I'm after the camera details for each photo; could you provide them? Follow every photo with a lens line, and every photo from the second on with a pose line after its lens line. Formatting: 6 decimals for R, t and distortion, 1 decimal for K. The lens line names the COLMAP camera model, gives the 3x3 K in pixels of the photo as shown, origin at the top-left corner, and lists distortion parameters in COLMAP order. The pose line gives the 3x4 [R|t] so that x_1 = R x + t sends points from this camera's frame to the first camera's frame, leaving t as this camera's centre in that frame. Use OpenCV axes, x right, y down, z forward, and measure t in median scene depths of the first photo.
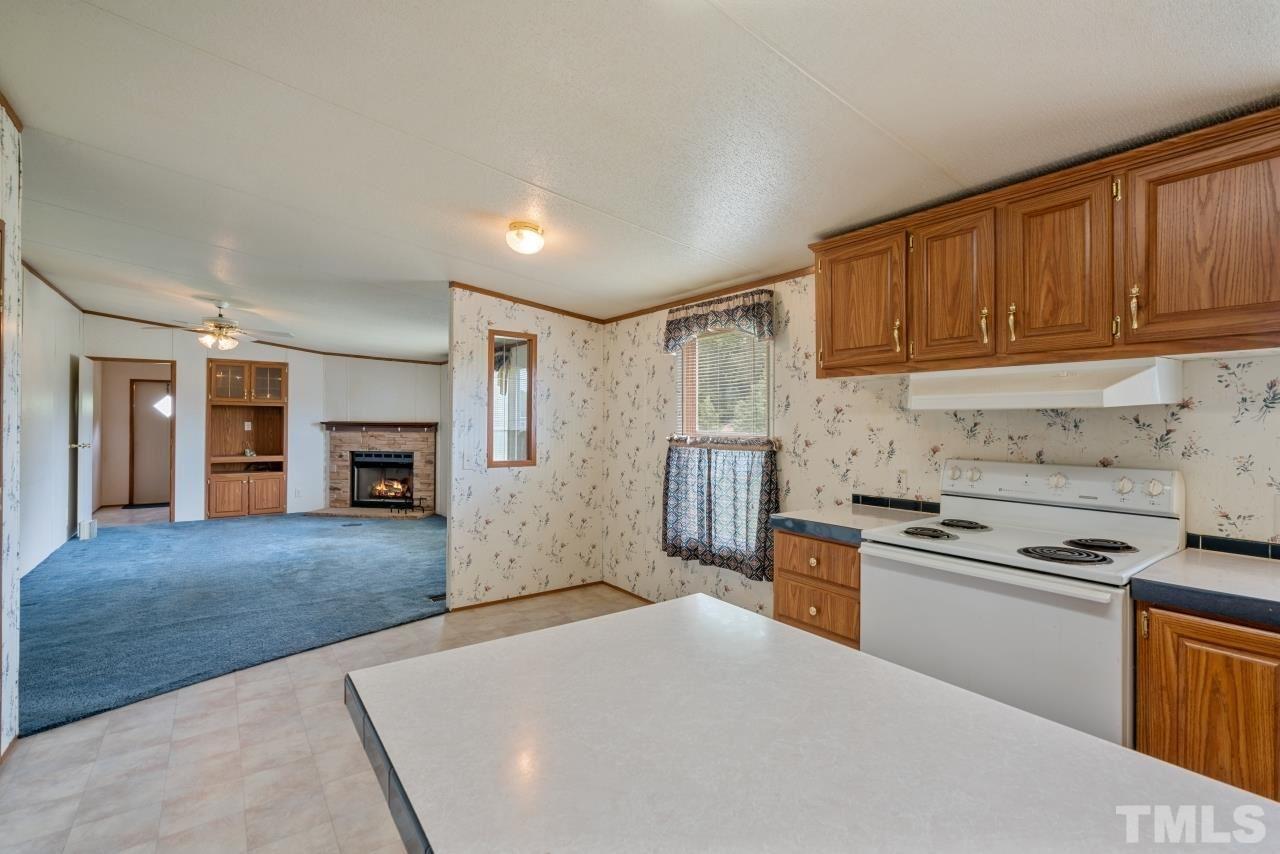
lens RADIAL K [[577.9, 0, 643.1], [0, 577.9, 423.3], [0, 0, 1]] dist [-0.003976, 0.002413]
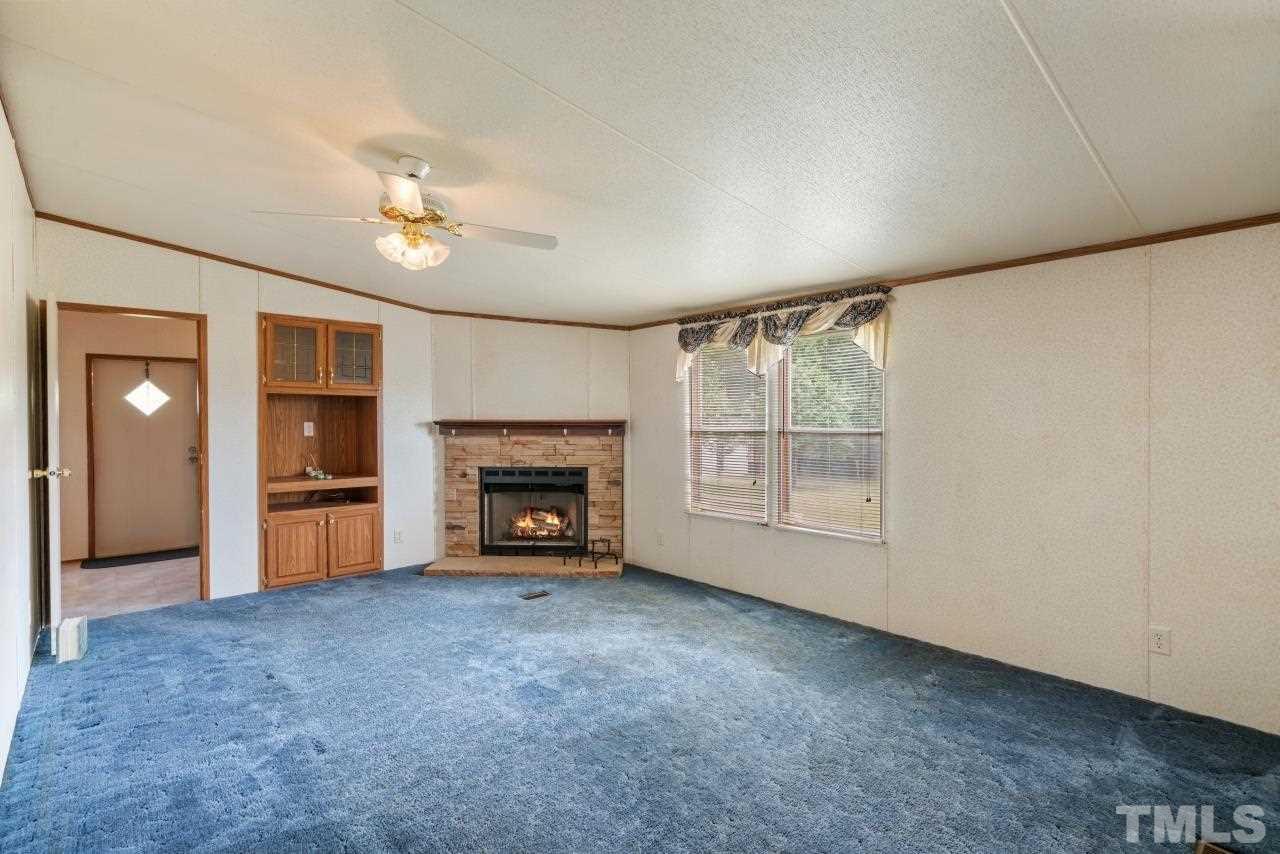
lens RADIAL K [[605.1, 0, 641.7], [0, 605.1, 424.4], [0, 0, 1]] dist [-0.000941, 0.000442]
pose [[0.995164, -0.009246, 0.097792, -0.402151], [0.008416, 0.999925, 0.008896, -0.002700], [-0.097867, -0.008030, 0.995167, 0.332204]]
